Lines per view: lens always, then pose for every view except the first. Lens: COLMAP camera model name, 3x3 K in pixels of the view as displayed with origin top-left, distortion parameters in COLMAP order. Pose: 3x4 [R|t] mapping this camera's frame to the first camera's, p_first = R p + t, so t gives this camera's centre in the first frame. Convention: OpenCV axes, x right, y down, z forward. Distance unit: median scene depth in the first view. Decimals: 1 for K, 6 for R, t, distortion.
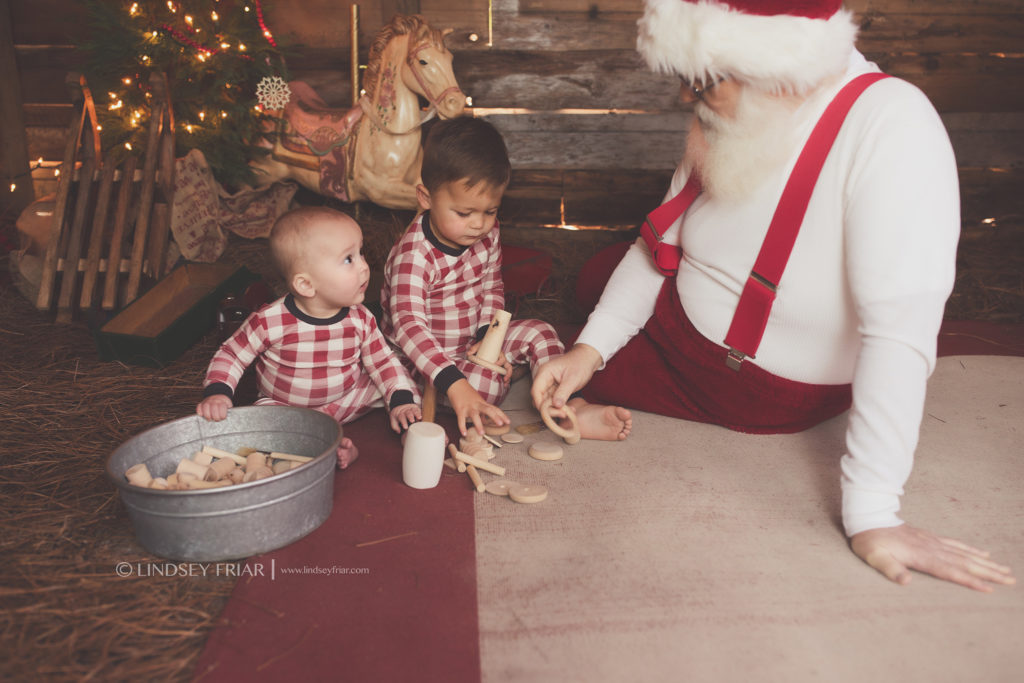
lens RADIAL K [[985.9, 0, 512.7], [0, 985.9, 342.4], [0, 0, 1]] dist [-0.008181, -0.003949]
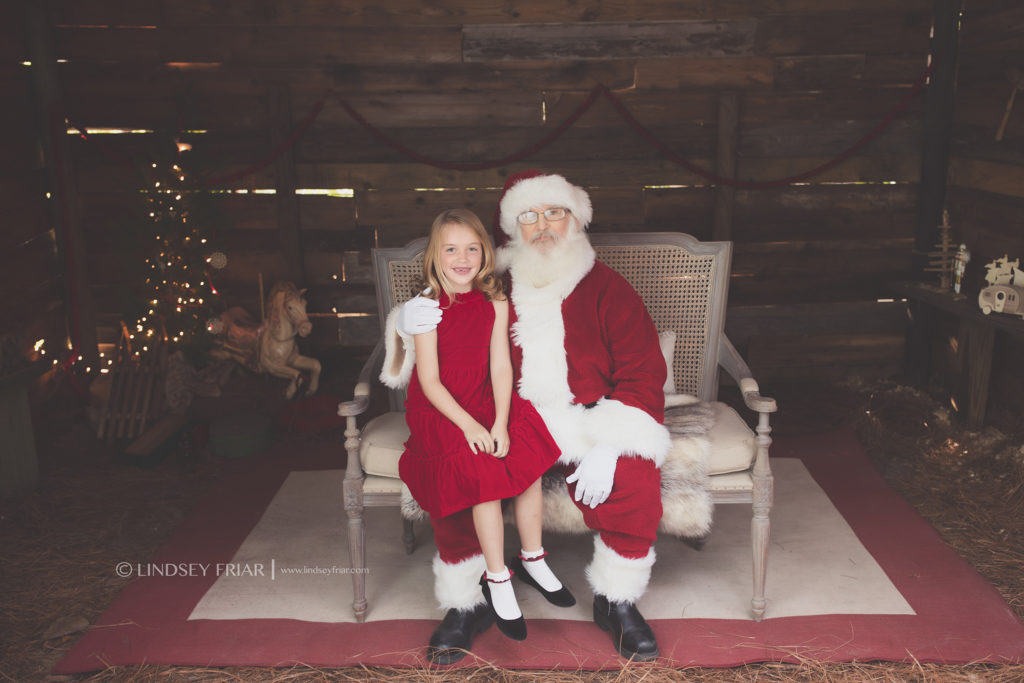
lens RADIAL K [[982.9, 0, 510.7], [0, 982.9, 339.3], [0, 0, 1]] dist [-0.008705, -0.010162]
pose [[0.997272, -0.007028, -0.073482, 0.468588], [0.003585, 0.998894, -0.046874, -0.121334], [0.073730, 0.046483, 0.996194, -0.875485]]
